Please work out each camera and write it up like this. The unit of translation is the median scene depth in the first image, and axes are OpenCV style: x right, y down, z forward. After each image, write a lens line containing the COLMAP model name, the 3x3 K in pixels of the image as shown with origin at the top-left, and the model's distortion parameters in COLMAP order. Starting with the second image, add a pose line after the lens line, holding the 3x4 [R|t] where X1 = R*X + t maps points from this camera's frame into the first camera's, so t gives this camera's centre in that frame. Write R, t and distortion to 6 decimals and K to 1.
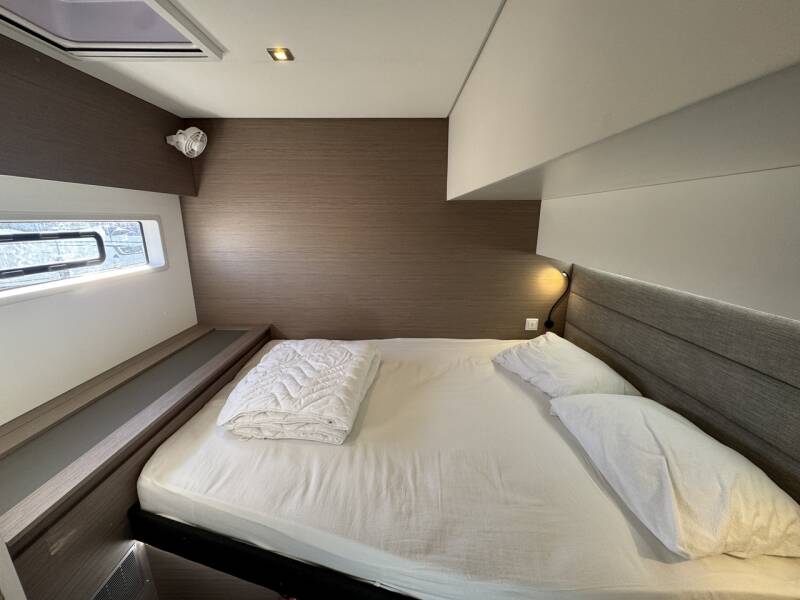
lens RADIAL K [[320.5, 0, 400.0], [0, 320.5, 300.0], [0, 0, 1]] dist [0.001666, 0.000285]
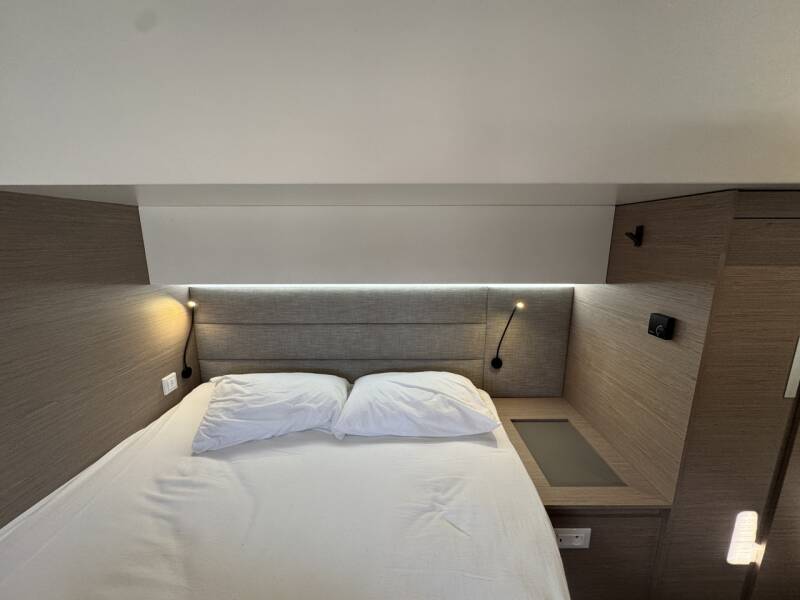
lens RADIAL K [[320.5, 0, 400.0], [0, 320.5, 300.0], [0, 0, 1]] dist [0.001666, 0.000285]
pose [[0.008971, -0.194793, 0.980803, -0.311199], [0.246865, 0.950914, 0.186599, -0.137733], [-0.969008, 0.240452, 0.056618, 0.577911]]
